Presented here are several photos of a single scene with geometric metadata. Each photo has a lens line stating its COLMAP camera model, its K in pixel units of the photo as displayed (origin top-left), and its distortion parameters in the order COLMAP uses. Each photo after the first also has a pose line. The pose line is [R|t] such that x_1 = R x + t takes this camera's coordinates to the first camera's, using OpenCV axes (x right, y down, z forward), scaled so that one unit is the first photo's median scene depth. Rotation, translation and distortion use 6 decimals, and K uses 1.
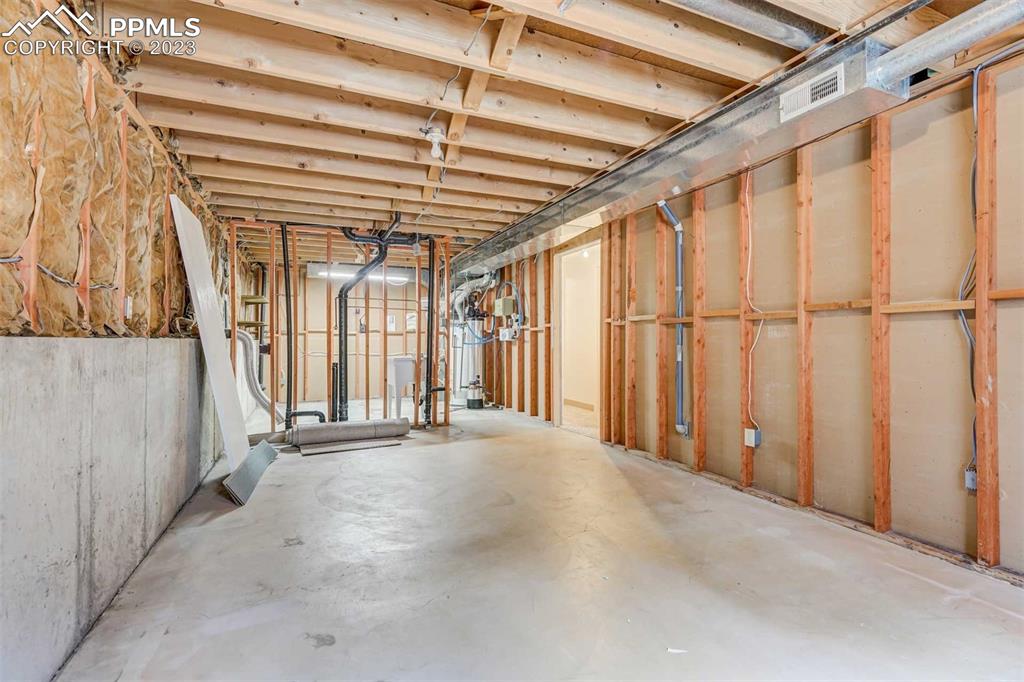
lens RADIAL K [[467.6, 0, 502.9], [0, 467.6, 338.0], [0, 0, 1]] dist [-0.002060, 0.000509]
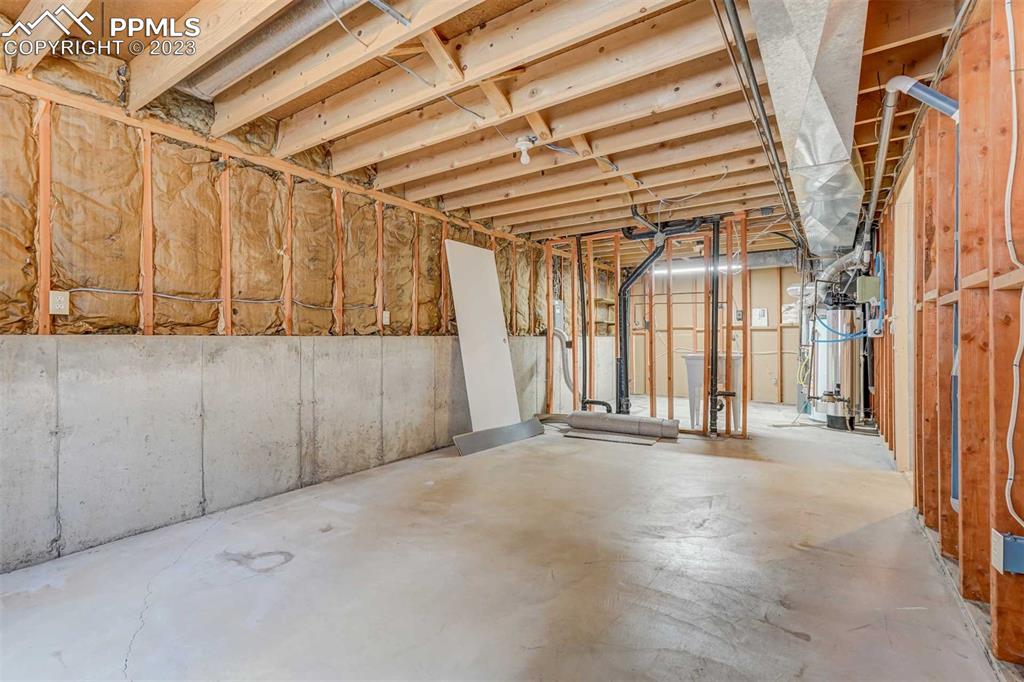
lens RADIAL K [[467.6, 0, 501.3], [0, 467.6, 341.6], [0, 0, 1]] dist [-0.002060, 0.000509]
pose [[0.530035, 0.006915, -0.847948, 0.401500], [0.005779, 0.999914, 0.011767, 0.001343], [0.847956, -0.011137, 0.529949, 0.216123]]
